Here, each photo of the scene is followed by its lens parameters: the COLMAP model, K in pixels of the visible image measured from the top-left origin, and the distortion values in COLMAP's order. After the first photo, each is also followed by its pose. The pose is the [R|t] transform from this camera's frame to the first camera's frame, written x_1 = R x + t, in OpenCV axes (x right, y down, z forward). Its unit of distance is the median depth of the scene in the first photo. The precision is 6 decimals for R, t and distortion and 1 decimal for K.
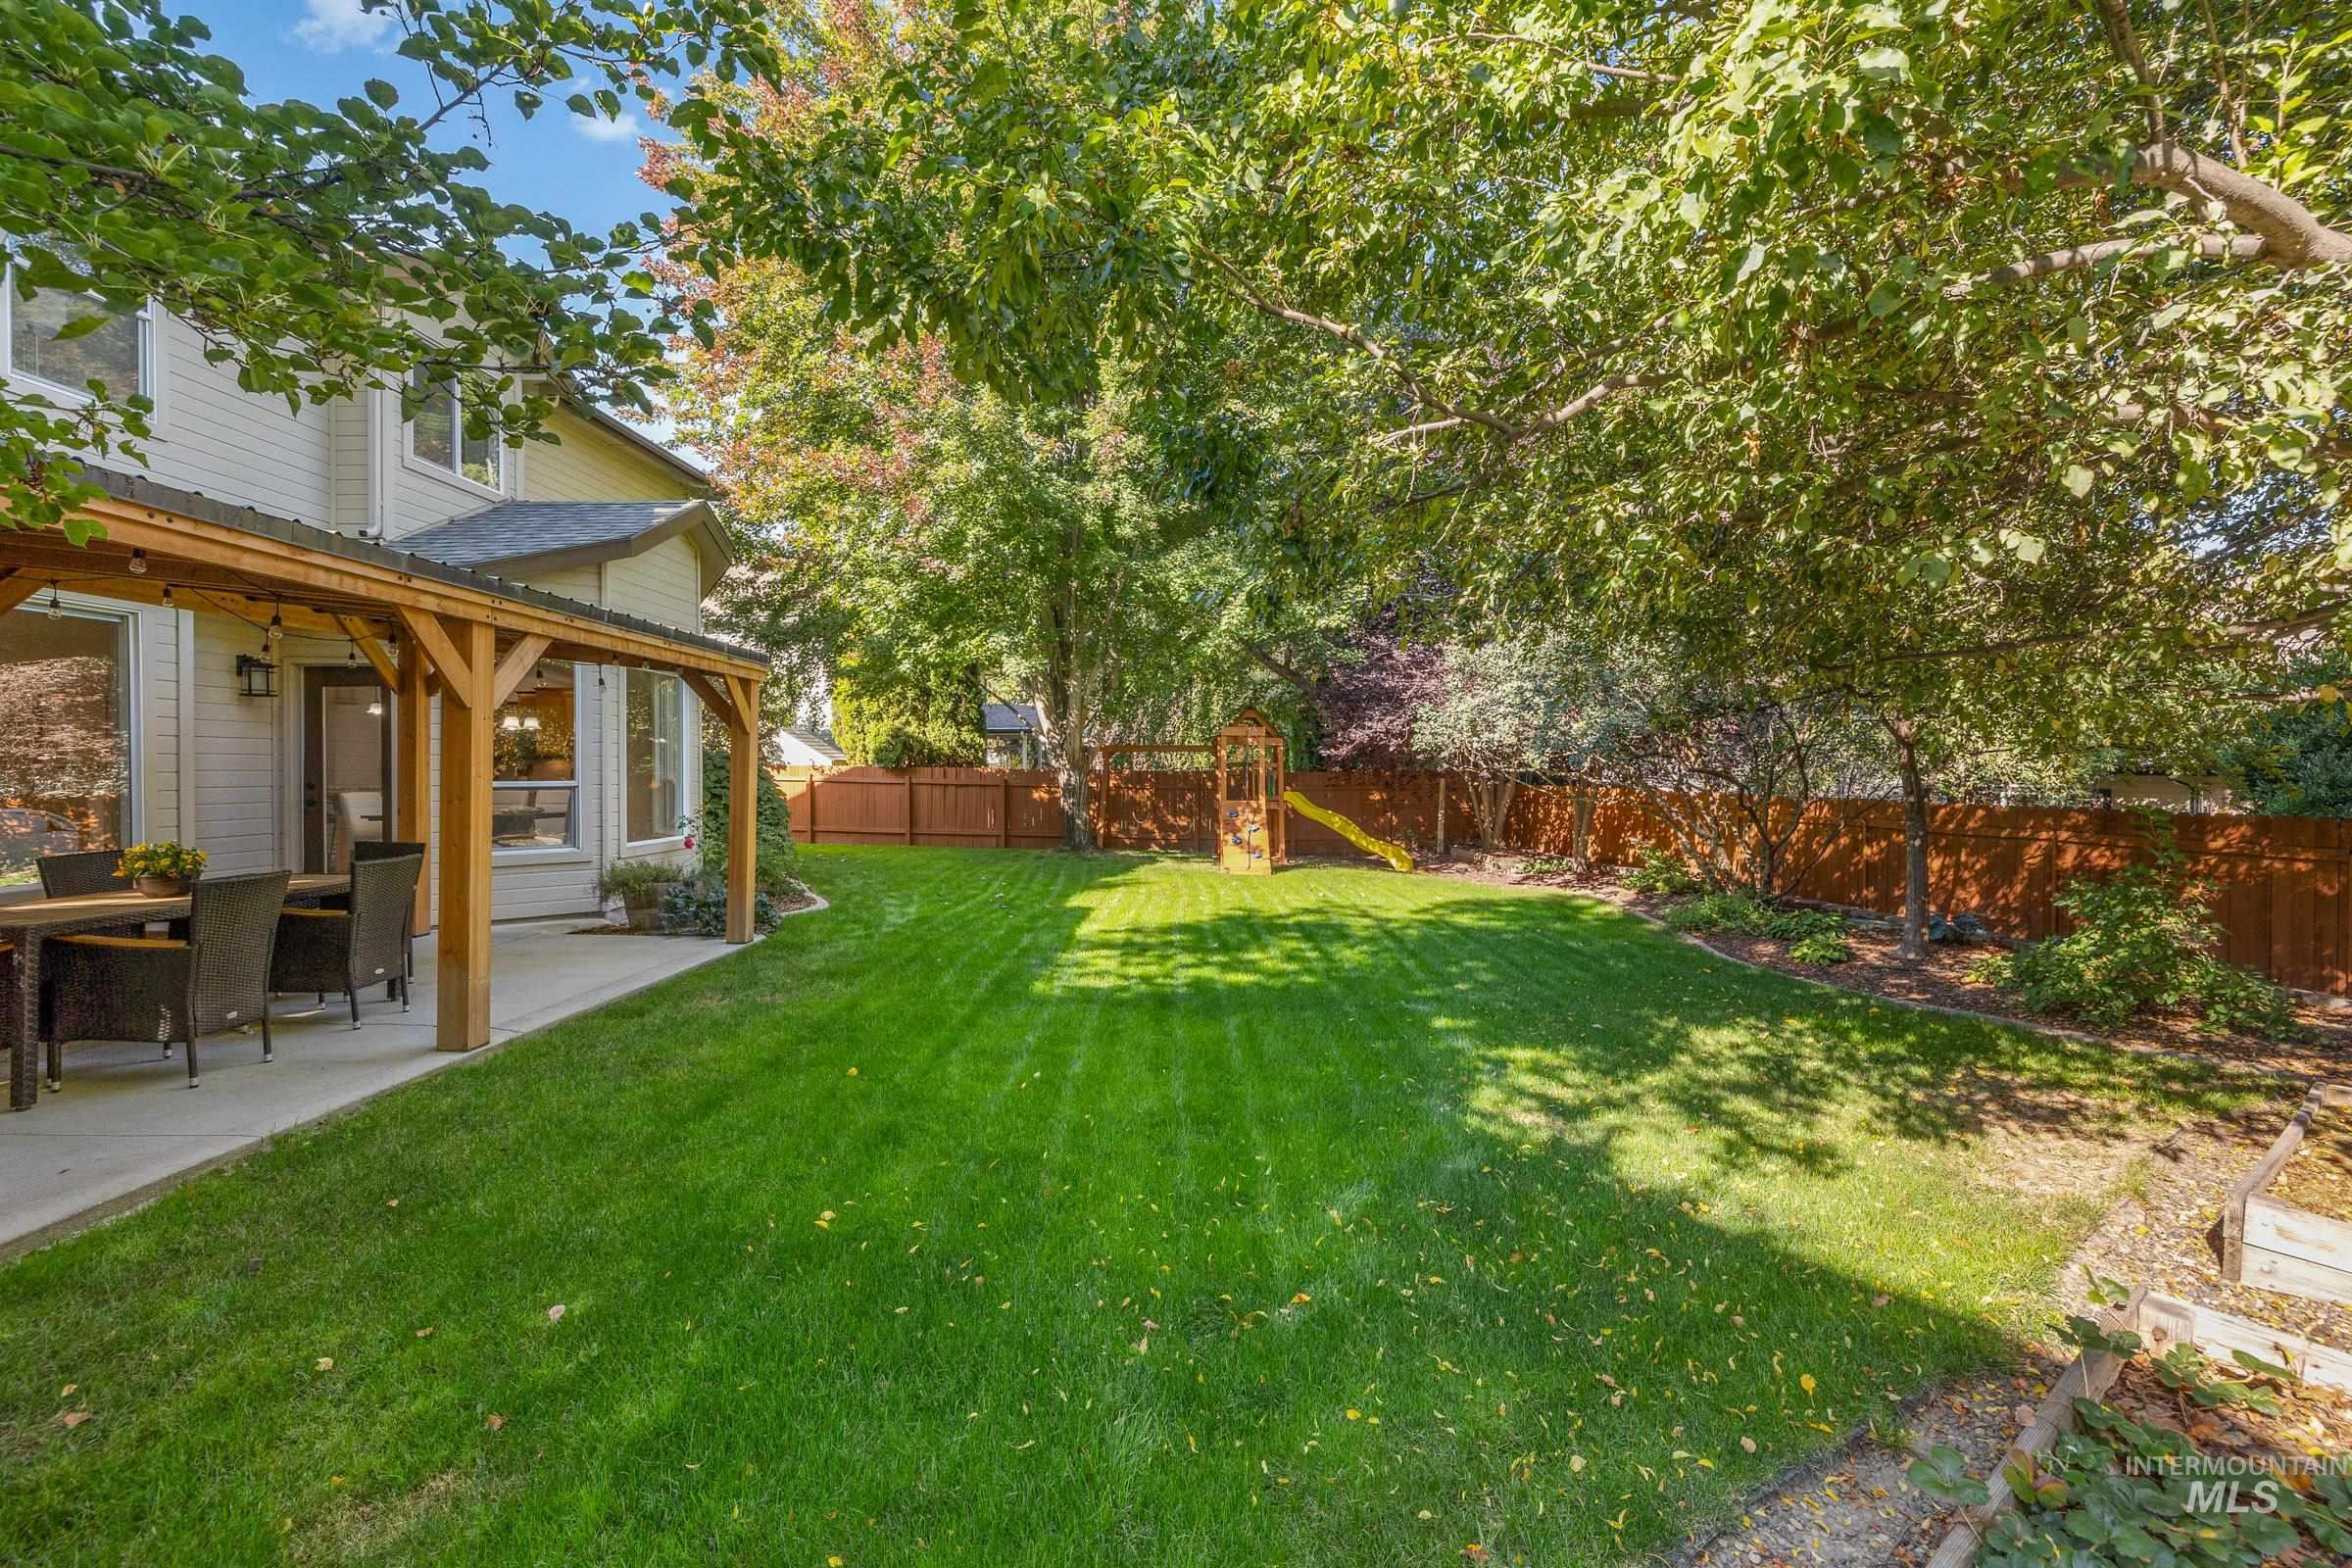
lens RADIAL K [[999.7, 0, 1171.3], [0, 999.7, 788.4], [0, 0, 1]] dist [0.002244, -0.000286]
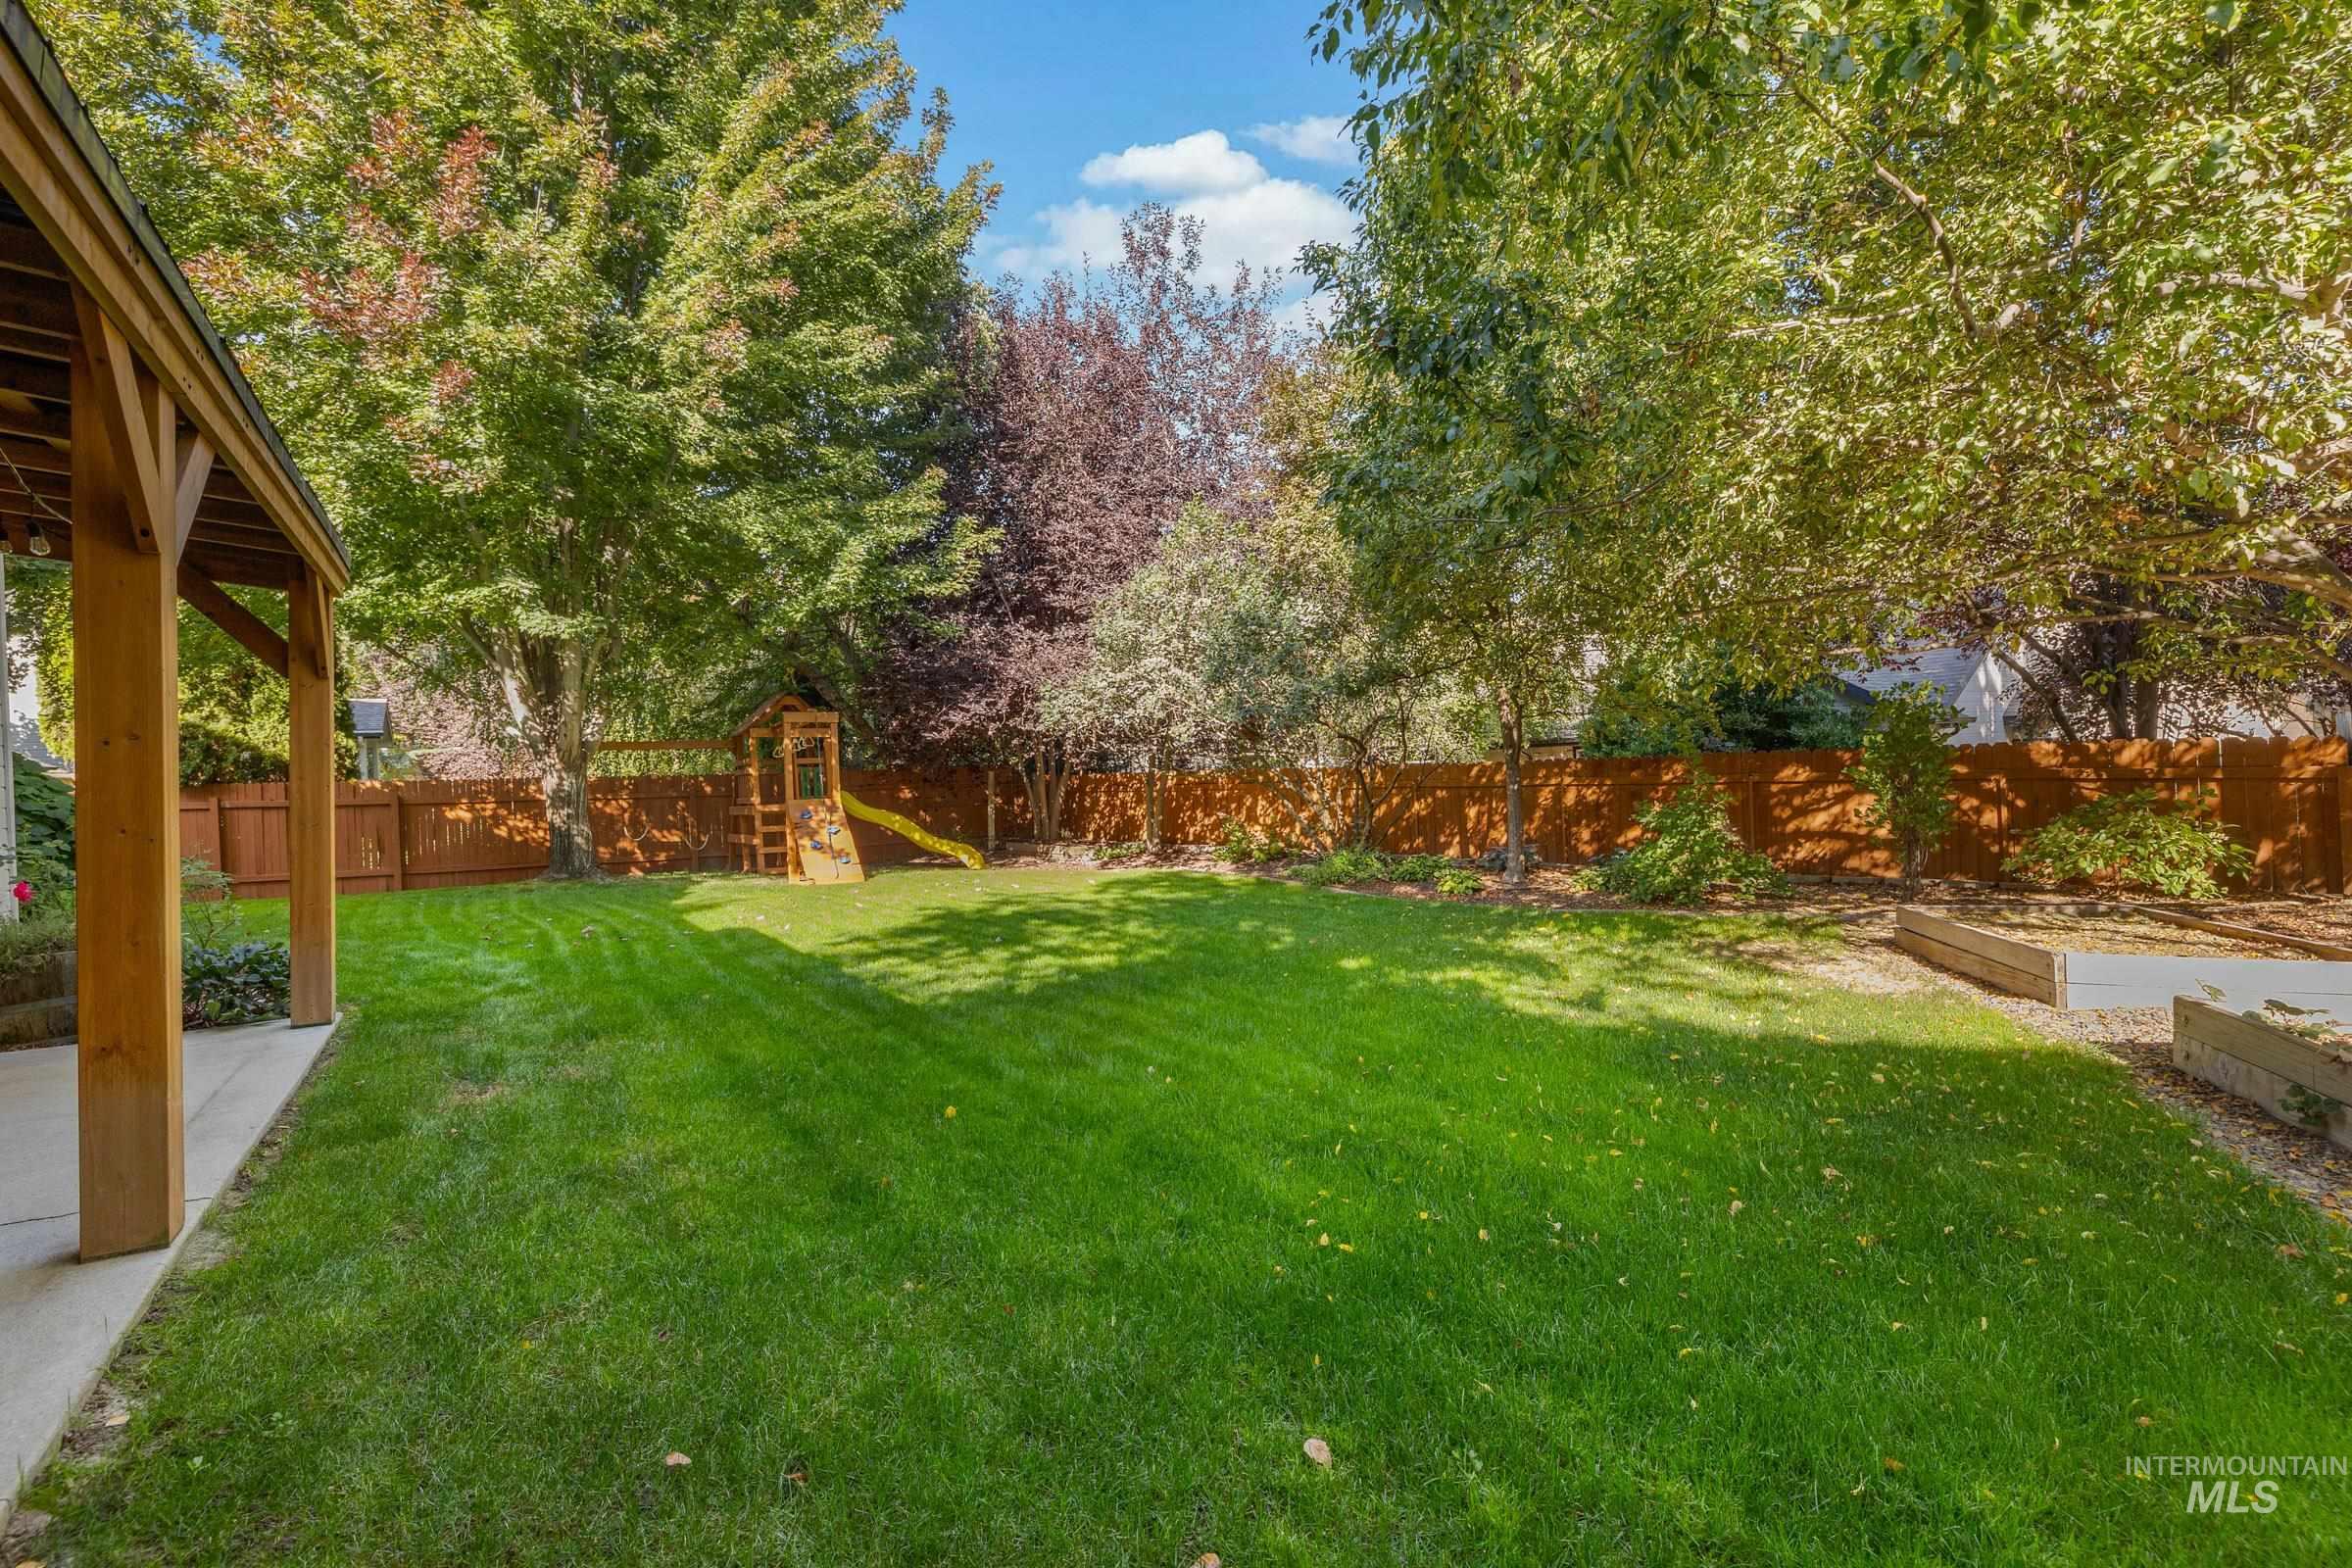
lens RADIAL K [[1055.5, 0, 1180.3], [0, 1055.5, 784.2], [0, 0, 1]] dist [-0.003455, -0.000041]
pose [[0.826963, -0.038883, 0.560910, -0.176999], [0.049914, 0.998744, -0.004355, 0.019937], [-0.560036, 0.031598, 0.827866, 0.087603]]
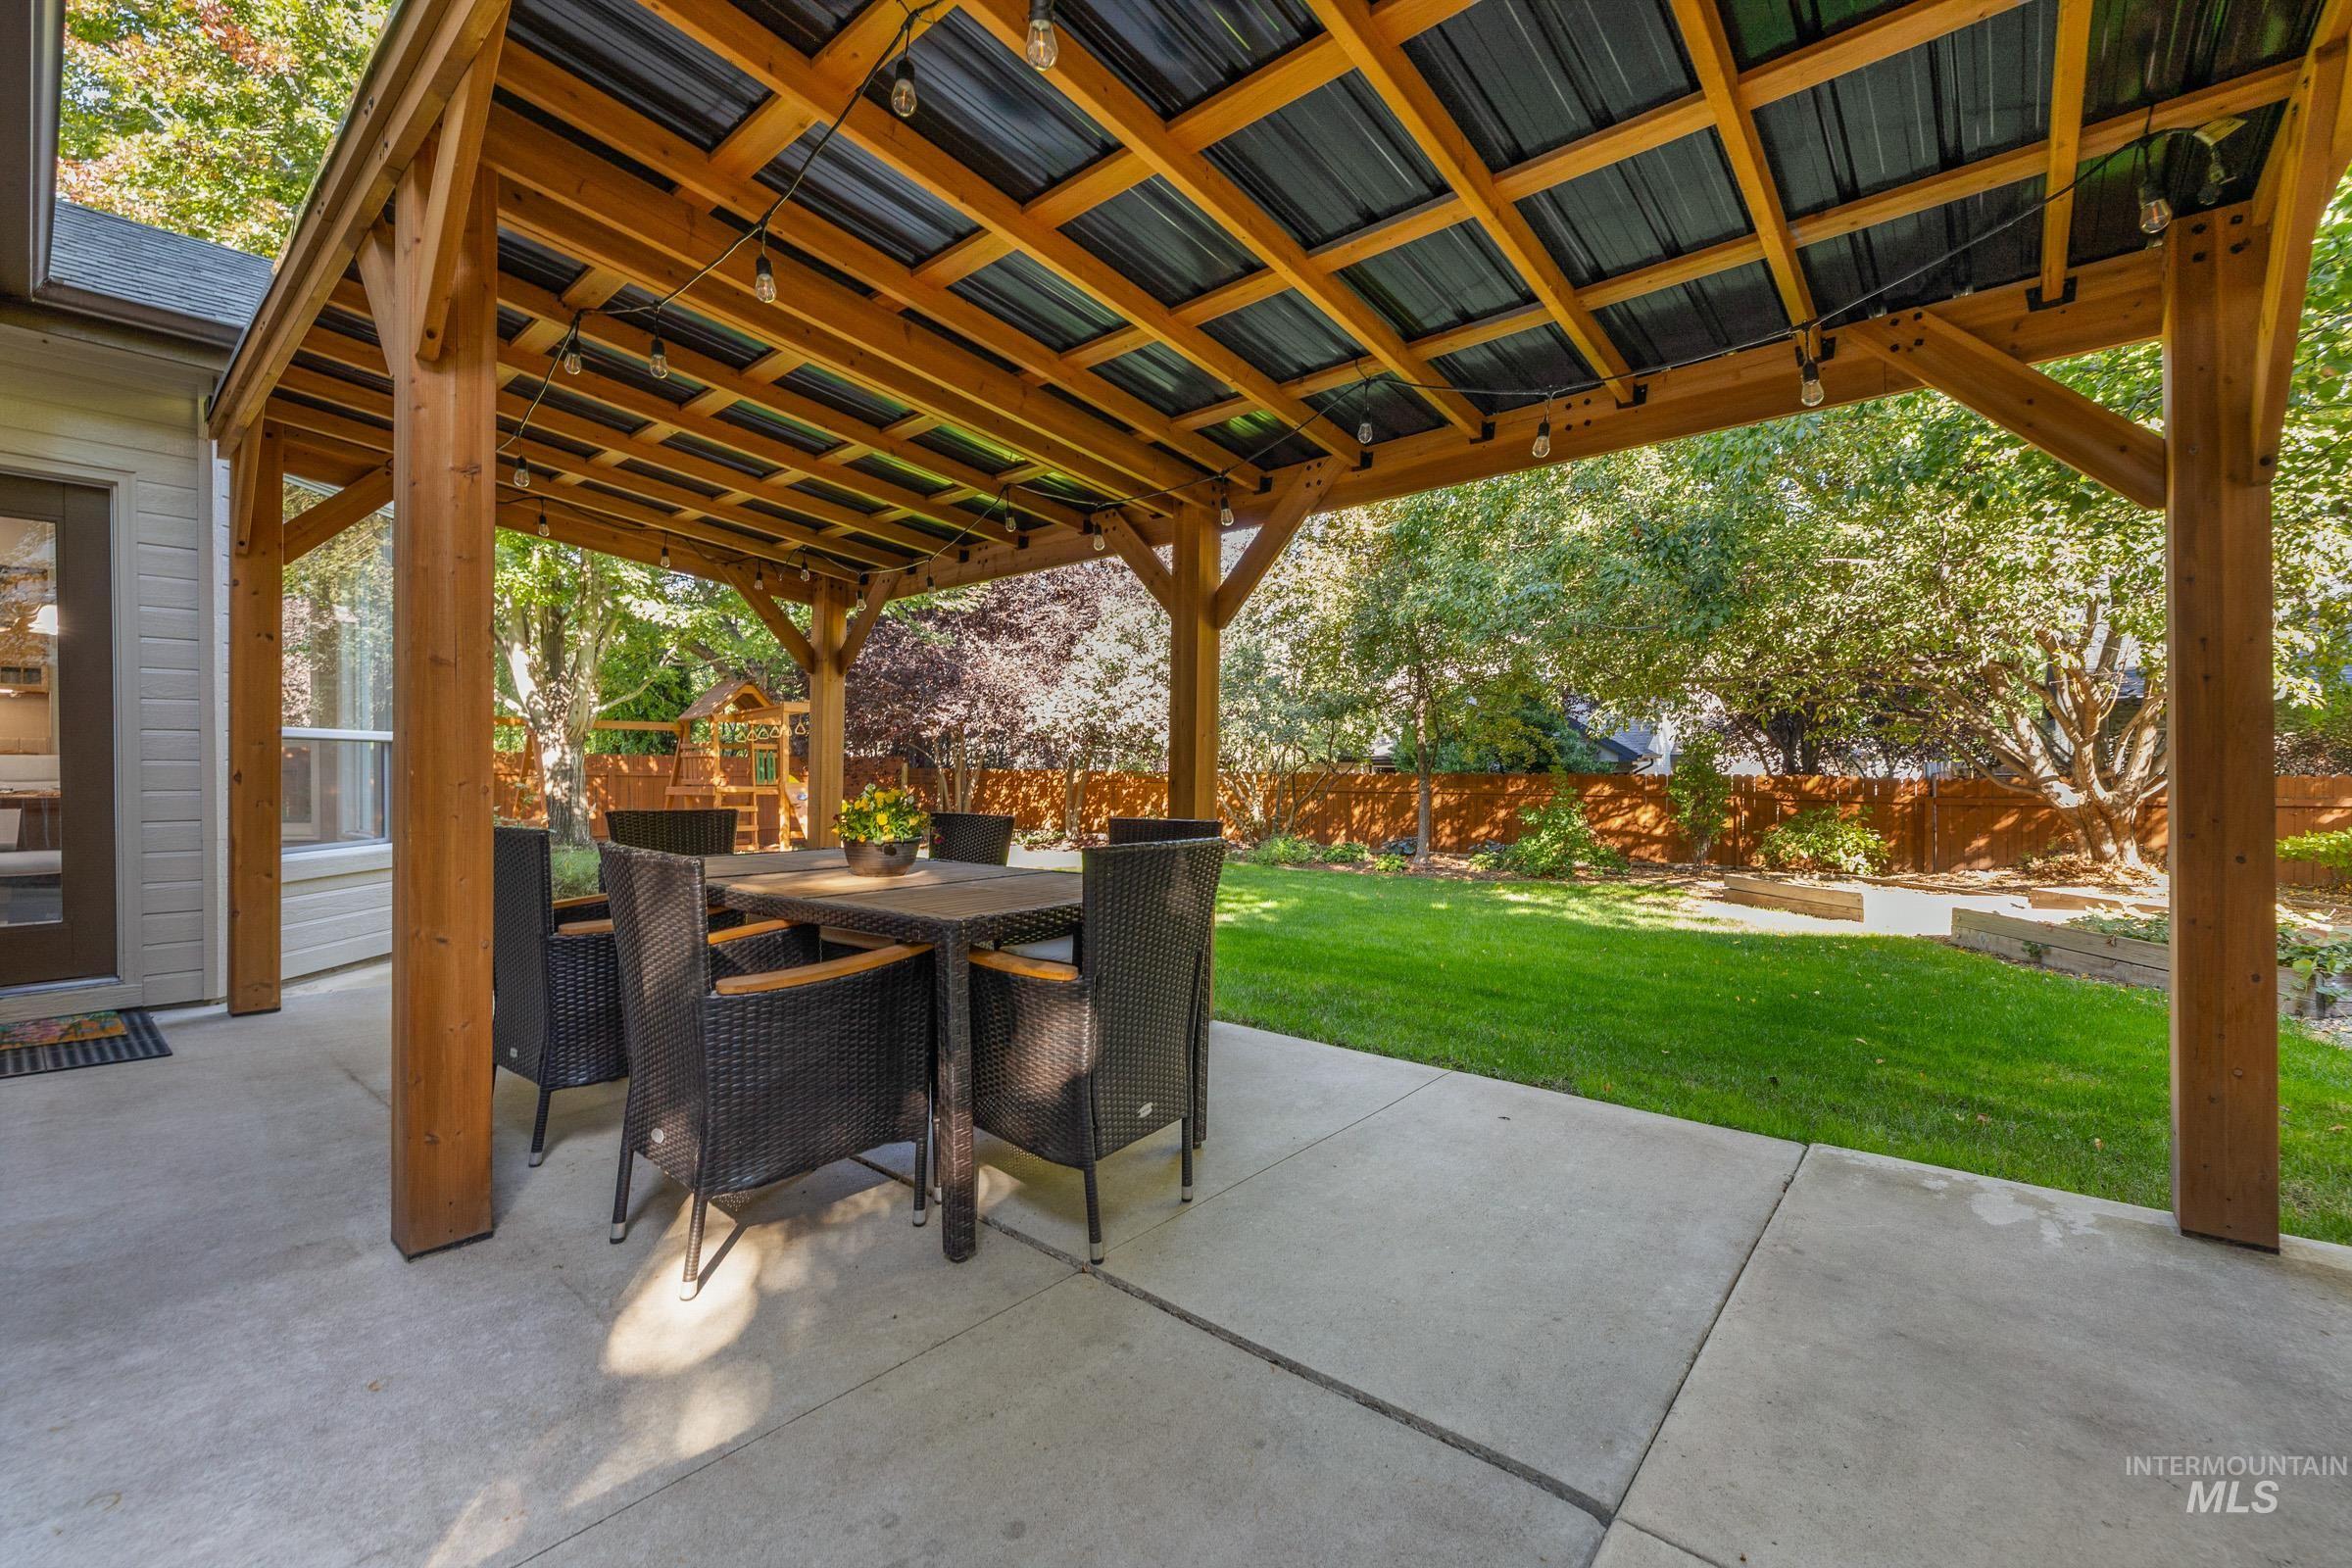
lens RADIAL K [[999.7, 0, 1174.8], [0, 999.7, 783.6], [0, 0, 1]] dist [0.002244, -0.000286]
pose [[0.639821, -0.008629, 0.768475, -0.435372], [0.013046, 0.999915, 0.000365, 0.018774], [-0.768413, 0.009792, 0.639879, 0.144173]]
